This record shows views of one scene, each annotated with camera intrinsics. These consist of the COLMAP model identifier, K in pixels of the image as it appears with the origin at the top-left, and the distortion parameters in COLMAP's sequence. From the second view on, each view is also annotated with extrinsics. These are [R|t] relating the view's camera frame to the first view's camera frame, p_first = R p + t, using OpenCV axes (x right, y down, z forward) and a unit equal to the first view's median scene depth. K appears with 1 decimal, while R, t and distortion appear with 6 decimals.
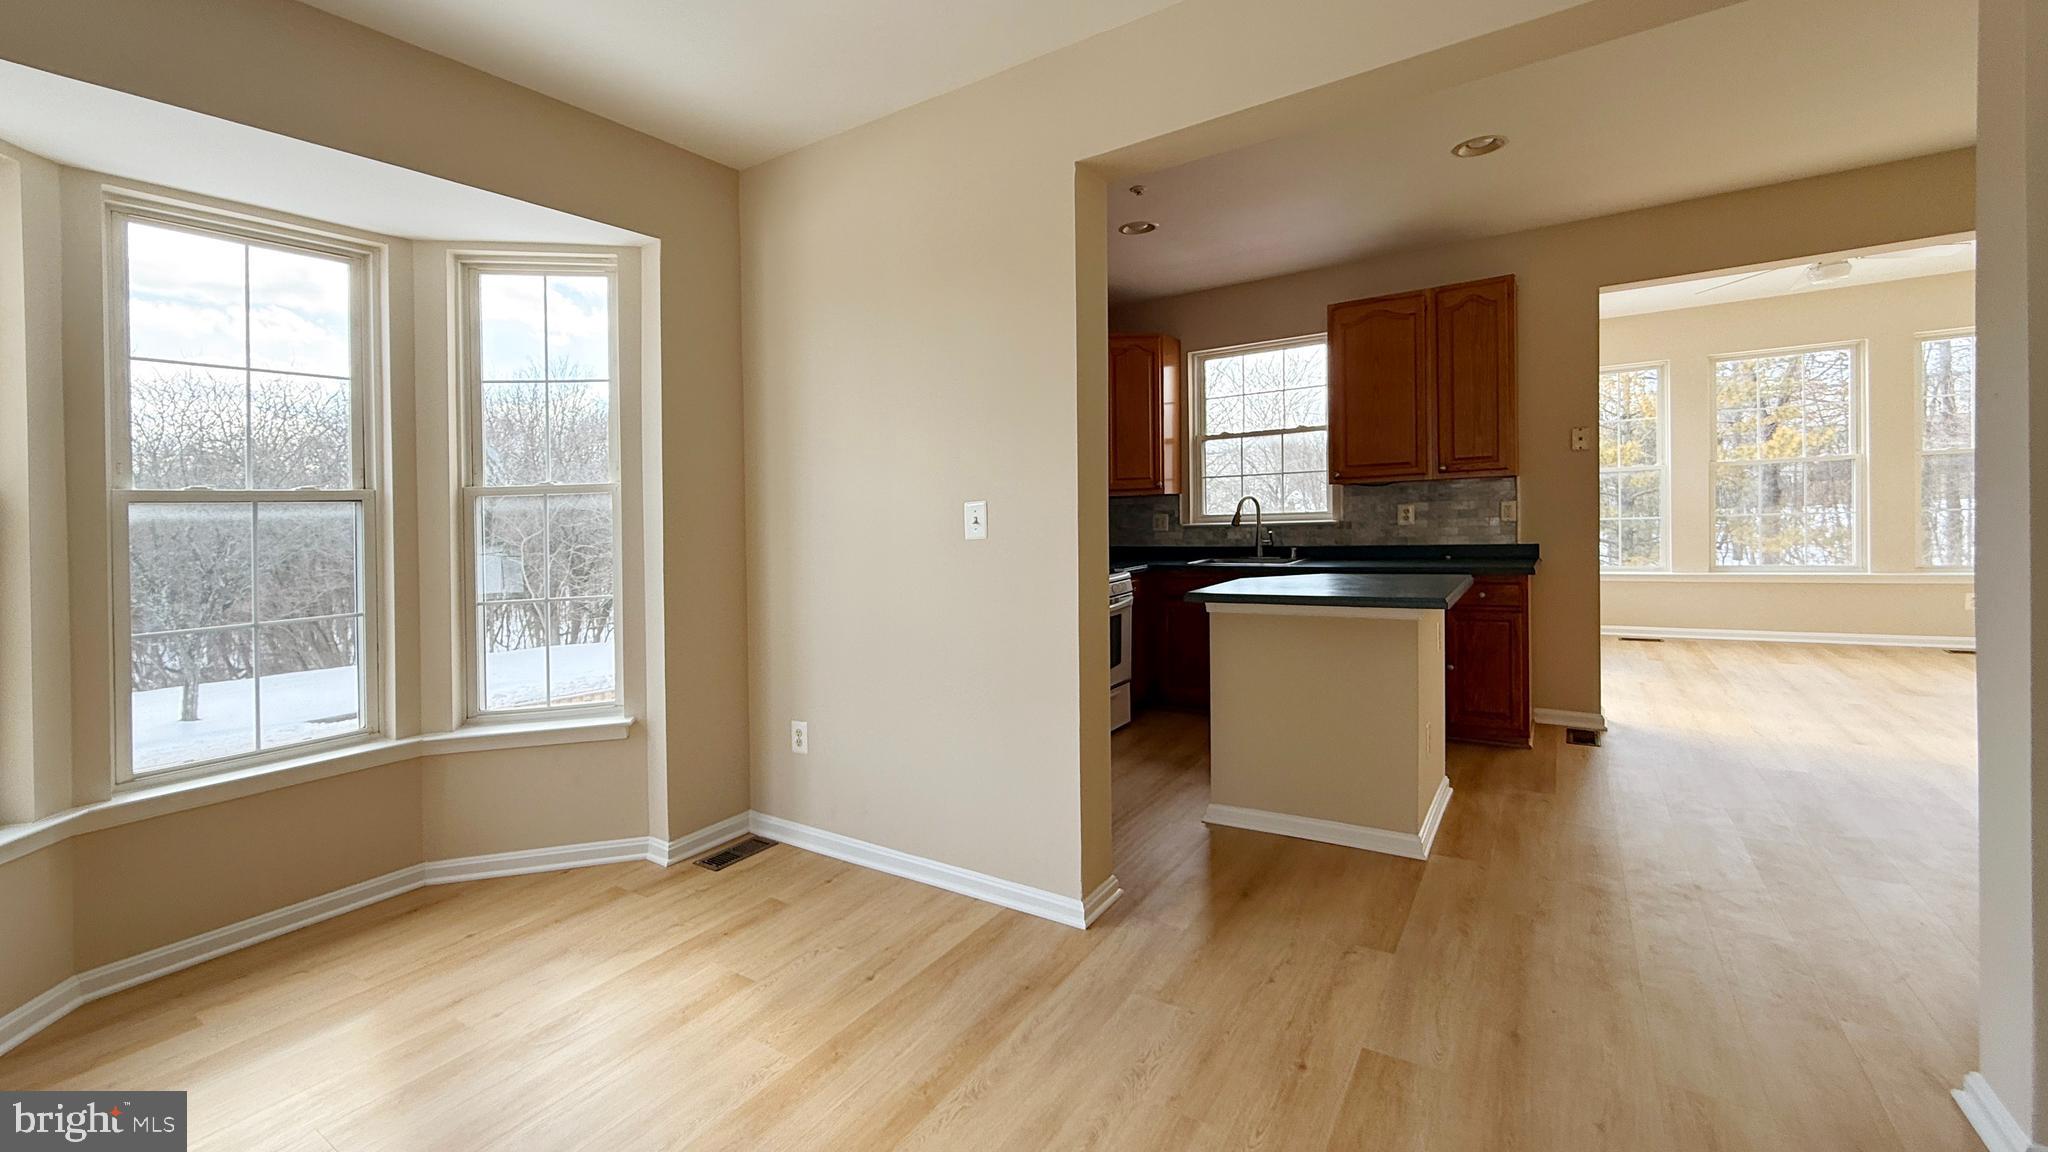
lens RADIAL K [[853.6, 0, 905.4], [0, 853.6, 548.1], [0, 0, 1]] dist [0.027016, -0.000006]
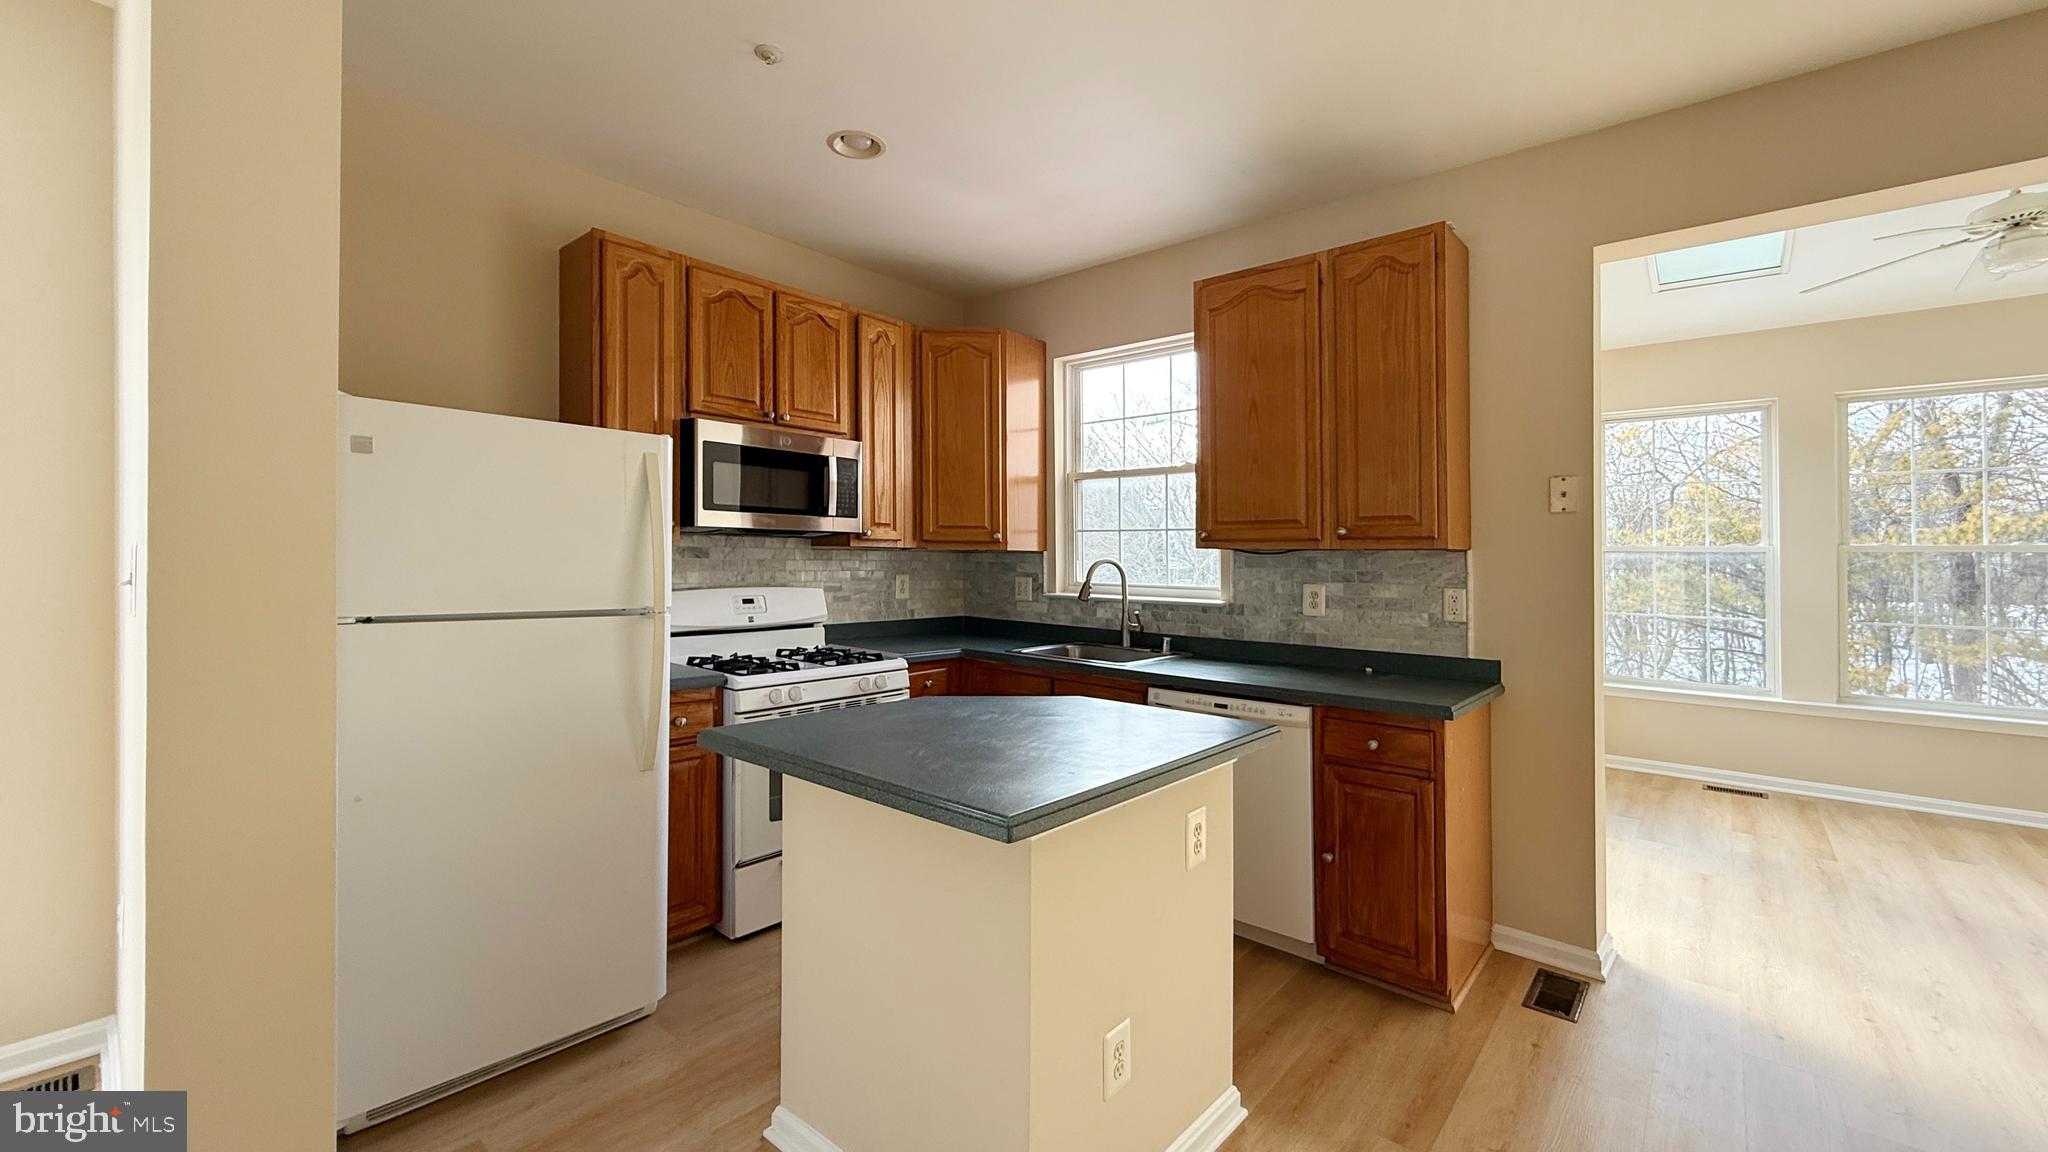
lens RADIAL K [[775.8, 0, 1031.8], [0, 775.8, 551.8], [0, 0, 1]] dist [0.007208, 0.000089]
pose [[0.992619, 0.050104, -0.110436, 0.411706], [-0.054874, 0.997668, -0.040584, -0.037981], [0.108145, 0.046344, 0.993054, 0.365869]]
